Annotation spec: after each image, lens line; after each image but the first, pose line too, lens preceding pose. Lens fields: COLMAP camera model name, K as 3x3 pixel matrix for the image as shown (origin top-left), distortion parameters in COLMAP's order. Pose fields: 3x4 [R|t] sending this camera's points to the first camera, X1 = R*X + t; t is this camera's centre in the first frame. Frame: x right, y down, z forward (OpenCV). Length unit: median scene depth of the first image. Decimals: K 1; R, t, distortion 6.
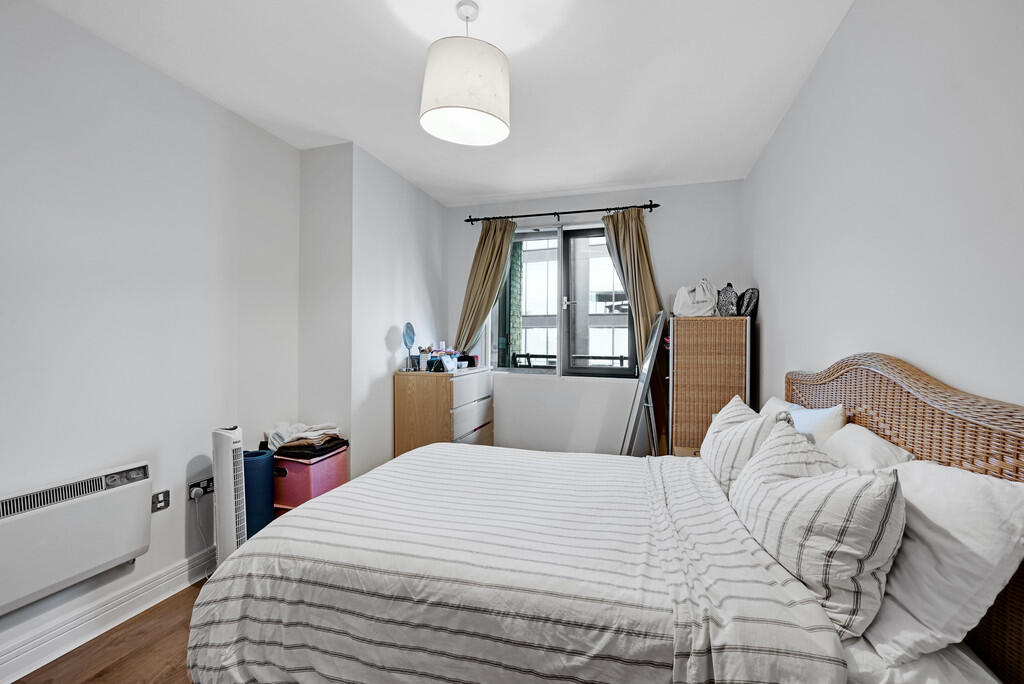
lens RADIAL K [[408.7, 0, 513.1], [0, 408.7, 335.4], [0, 0, 1]] dist [-0.000865, -0.000127]
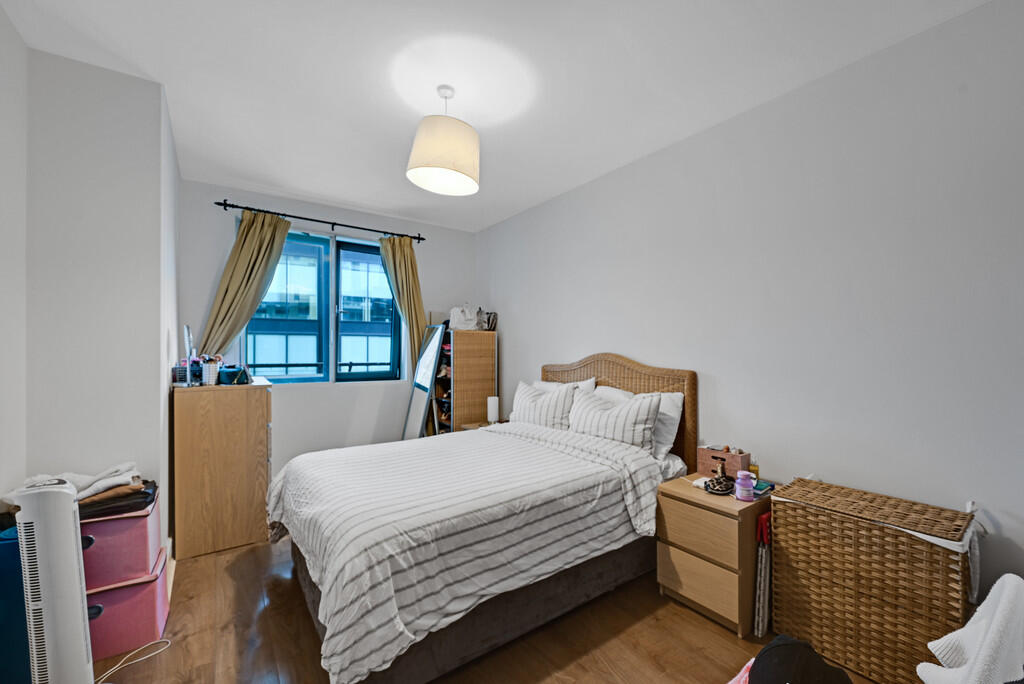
lens RADIAL K [[413.2, 0, 512.0], [0, 413.2, 342.0], [0, 0, 1]] dist [-0.000314, -0.000067]
pose [[0.612349, 0.009685, 0.790528, -1.338721], [-0.007376, 0.999951, -0.006537, 0.005043], [-0.790553, -0.001828, 0.612391, 0.045767]]
